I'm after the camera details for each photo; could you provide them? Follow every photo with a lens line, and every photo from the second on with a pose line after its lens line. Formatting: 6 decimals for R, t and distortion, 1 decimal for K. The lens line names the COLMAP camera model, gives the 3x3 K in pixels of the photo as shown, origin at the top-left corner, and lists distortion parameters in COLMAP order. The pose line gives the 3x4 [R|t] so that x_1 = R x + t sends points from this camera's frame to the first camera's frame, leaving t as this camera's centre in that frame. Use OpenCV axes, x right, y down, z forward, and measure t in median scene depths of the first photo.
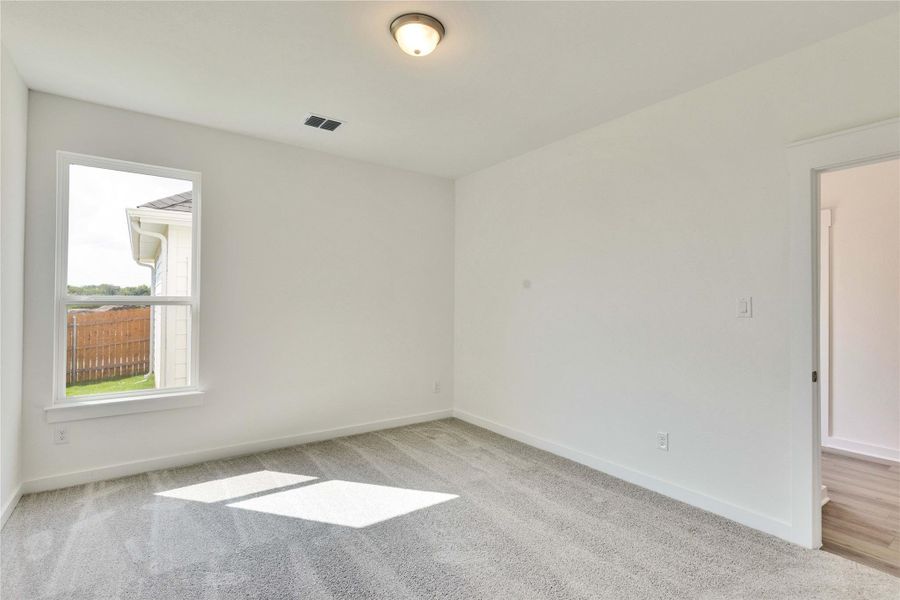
lens RADIAL K [[437.2, 0, 450.7], [0, 437.2, 299.5], [0, 0, 1]] dist [0.002102, -0.000092]
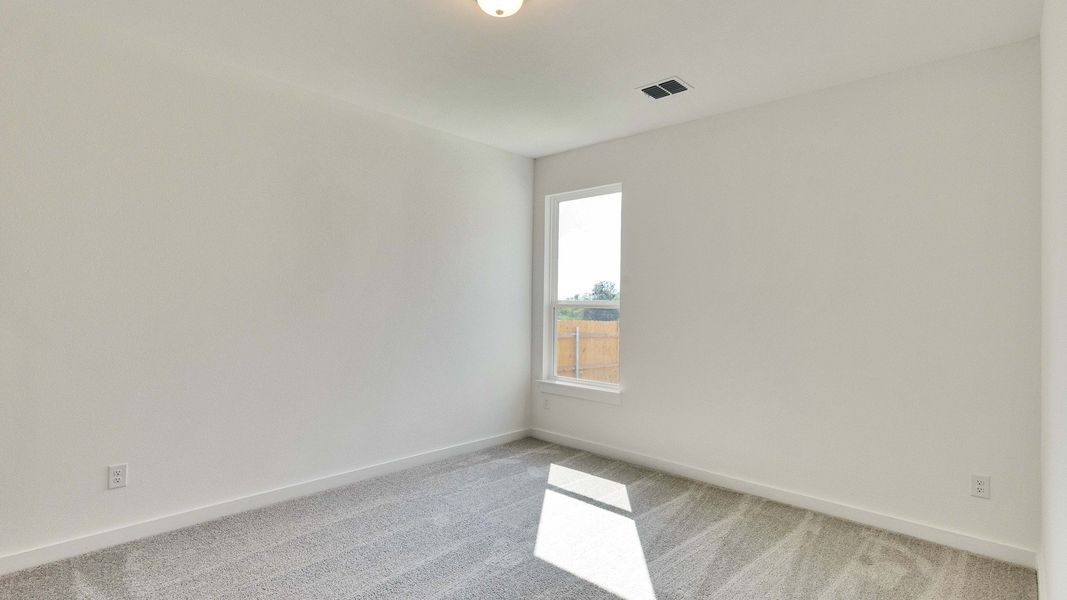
lens RADIAL K [[523.7, 0, 534.3], [0, 523.7, 300.5], [0, 0, 1]] dist [-0.003066, 0.000110]
pose [[0.175142, -0.006455, -0.984522, 0.677480], [0.000312, 0.999979, -0.006501, 0.000255], [0.984543, 0.000832, 0.175141, 0.631905]]
